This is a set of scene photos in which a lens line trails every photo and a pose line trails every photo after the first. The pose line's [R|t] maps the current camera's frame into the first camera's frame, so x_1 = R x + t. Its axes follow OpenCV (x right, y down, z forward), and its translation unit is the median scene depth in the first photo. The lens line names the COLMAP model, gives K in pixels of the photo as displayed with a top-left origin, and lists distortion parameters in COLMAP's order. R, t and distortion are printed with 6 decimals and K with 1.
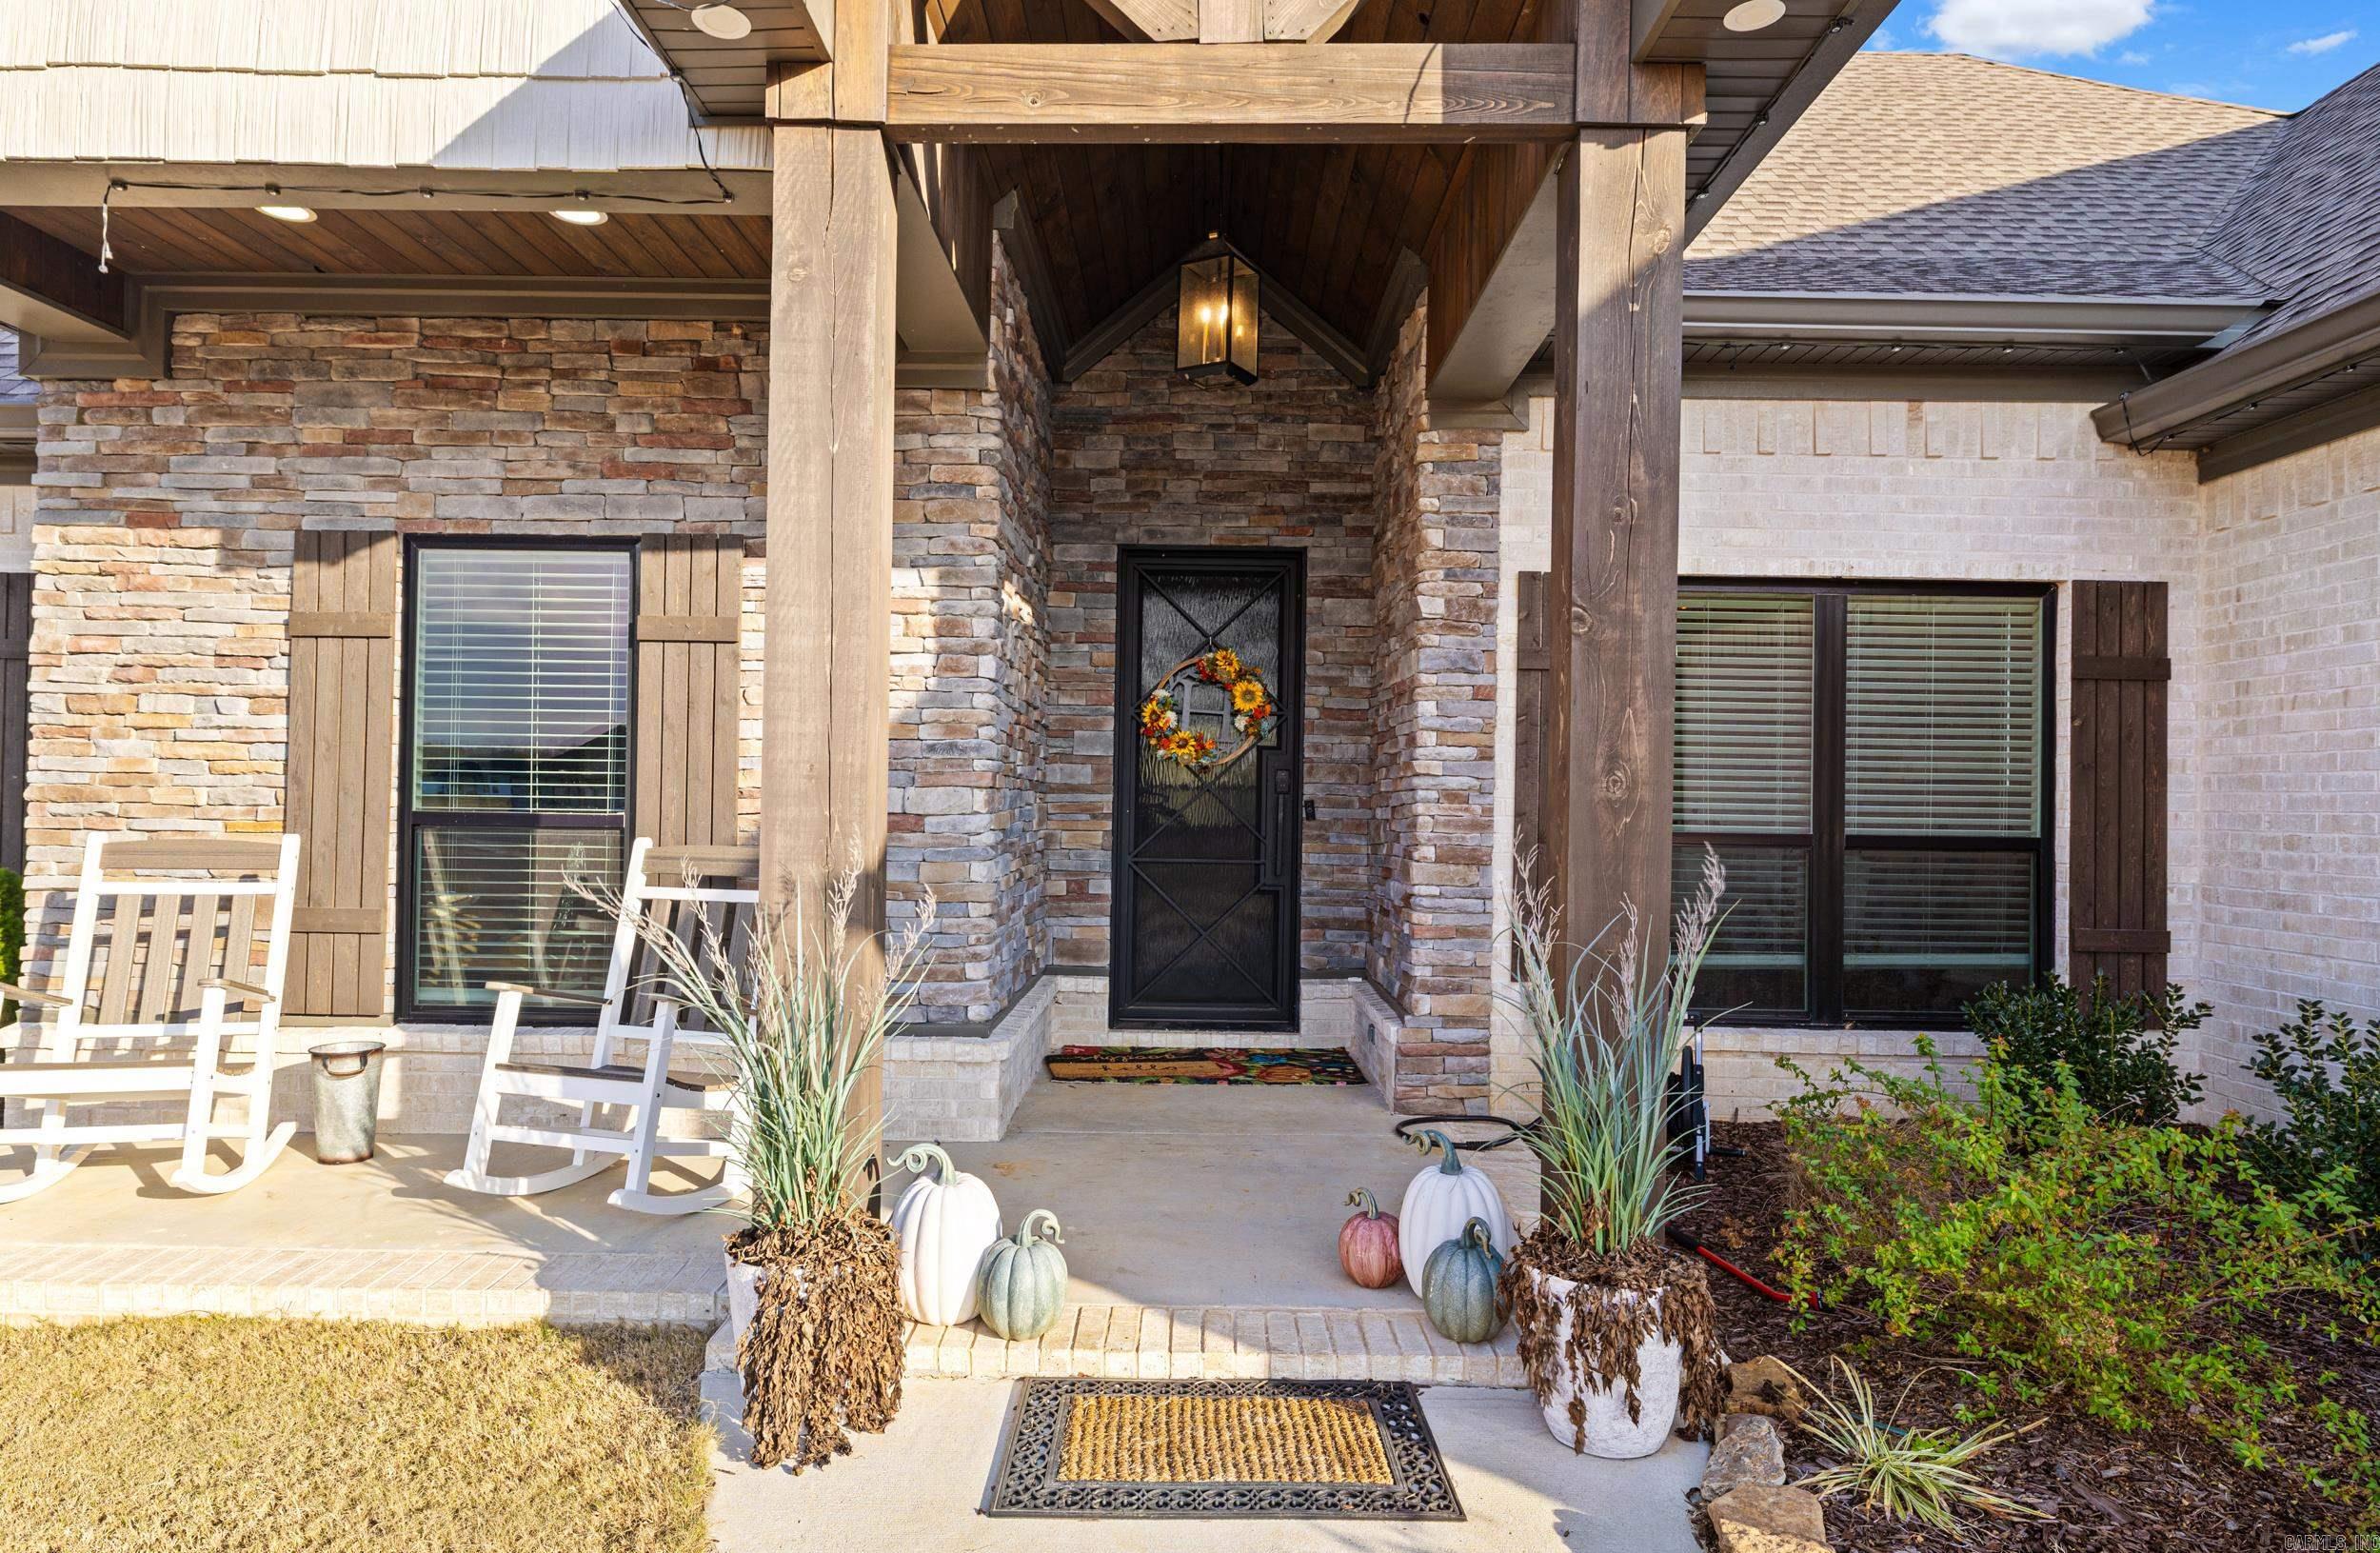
lens RADIAL K [[1364.3, 0, 1192.4], [0, 1364.3, 779.5], [0, 0, 1]] dist [0.007729, 0.000560]
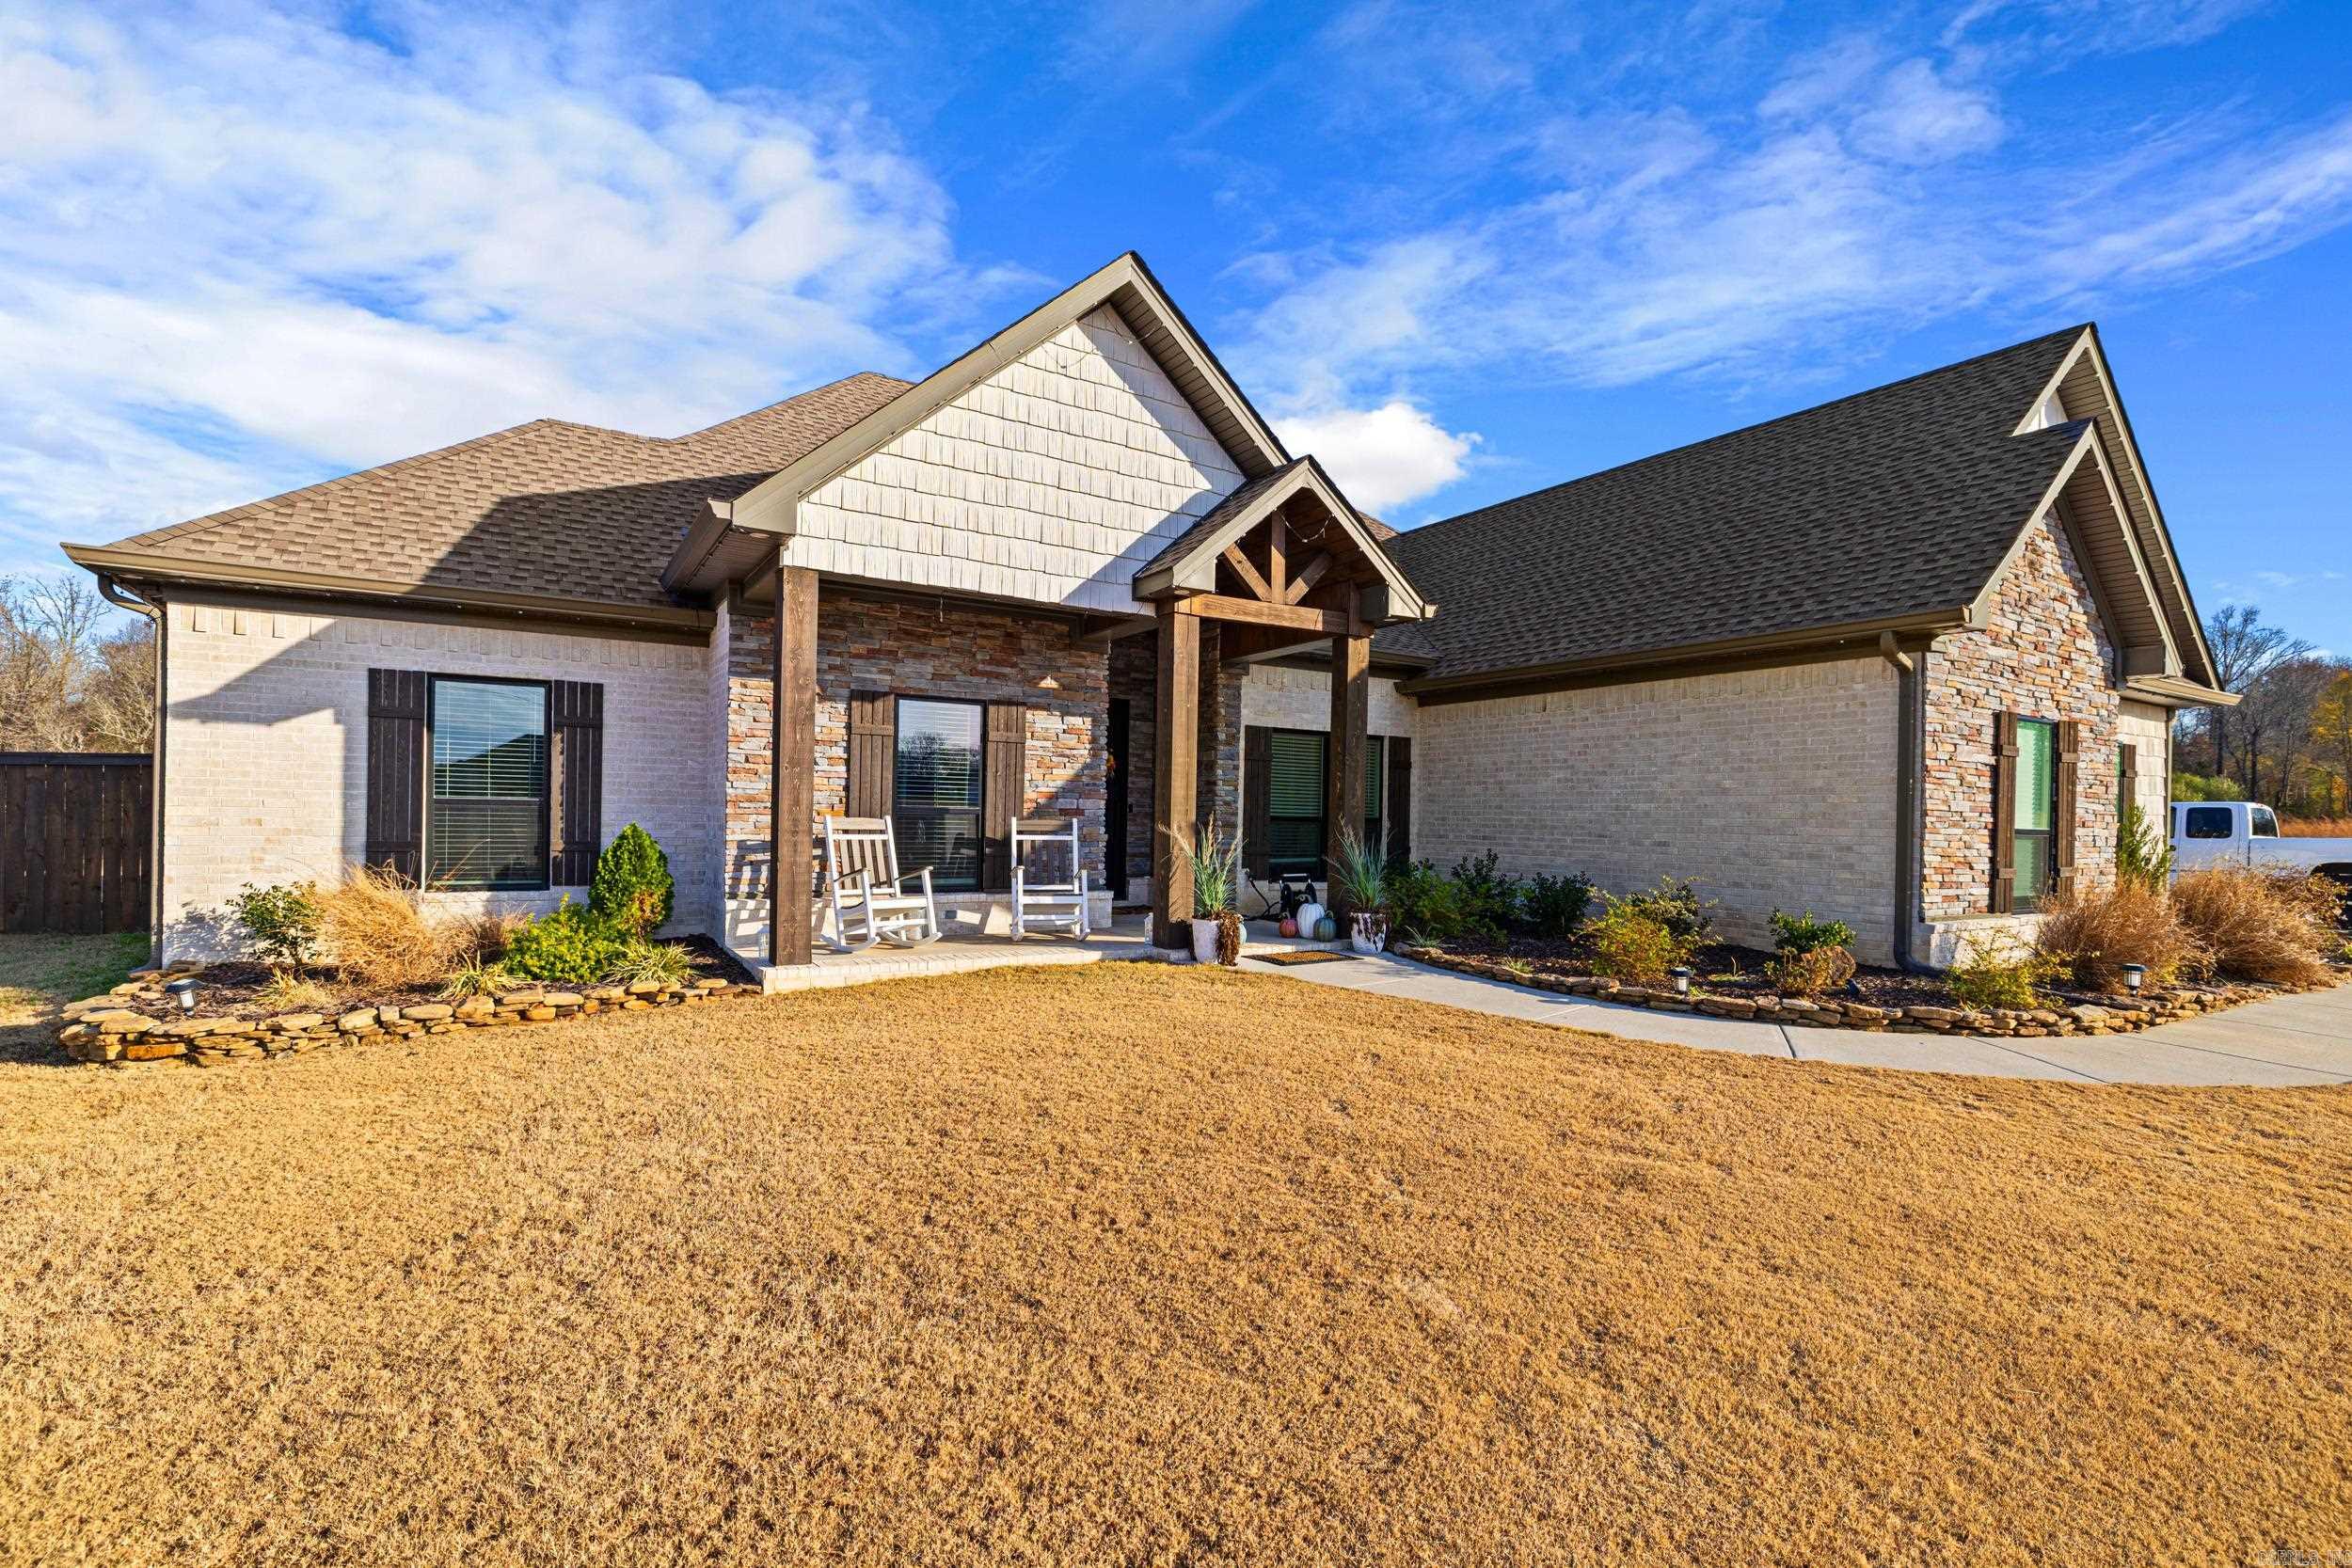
lens RADIAL K [[1075.6, 0, 1181.7], [0, 1075.6, 827.1], [0, 0, 1]] dist [-0.001586, 0.000441]
pose [[0.843474, -0.004781, 0.537149, -1.166834], [-0.015758, 0.999310, 0.033638, -0.013224], [-0.536939, -0.036837, 0.842816, -0.895111]]
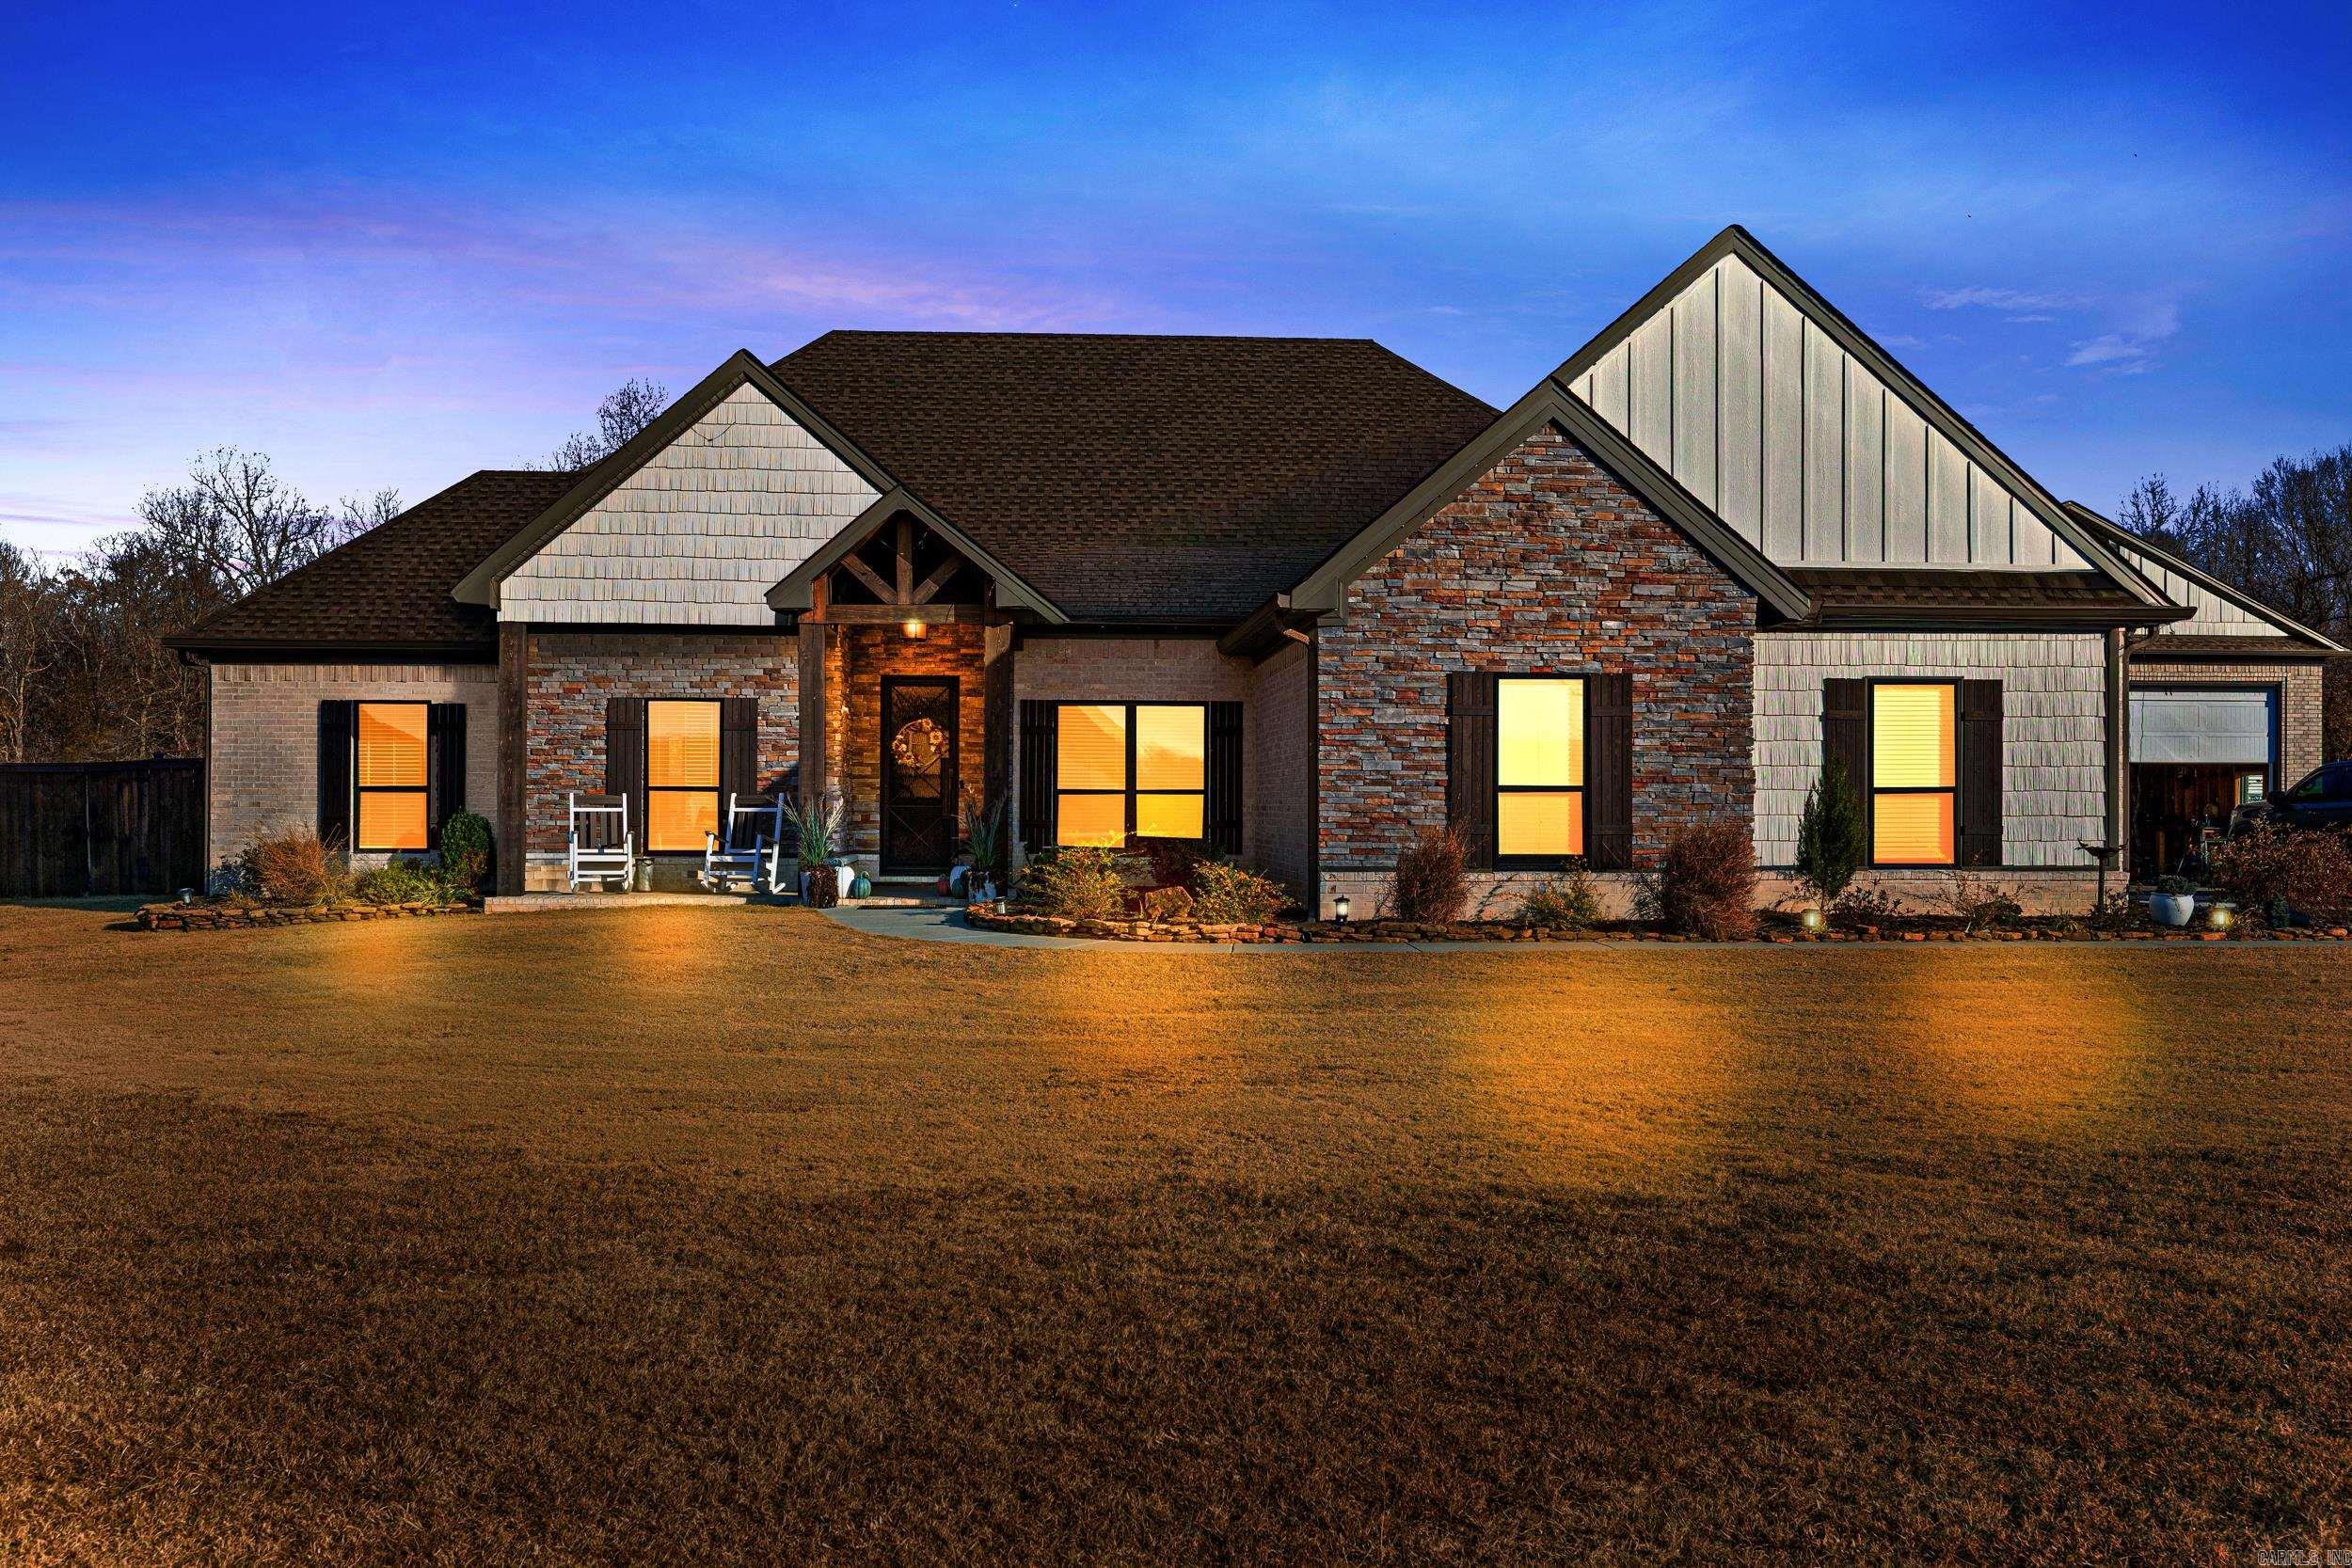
lens RADIAL K [[2304.1, 0, 1174.8], [0, 2304.1, 795.3], [0, 0, 1]] dist [0.035814, 0.000000]
pose [[0.997471, -0.011619, 0.070118, 0.236117], [0.010617, 0.999836, 0.014647, -0.018921], [-0.070277, -0.013865, 0.997431, -4.177776]]
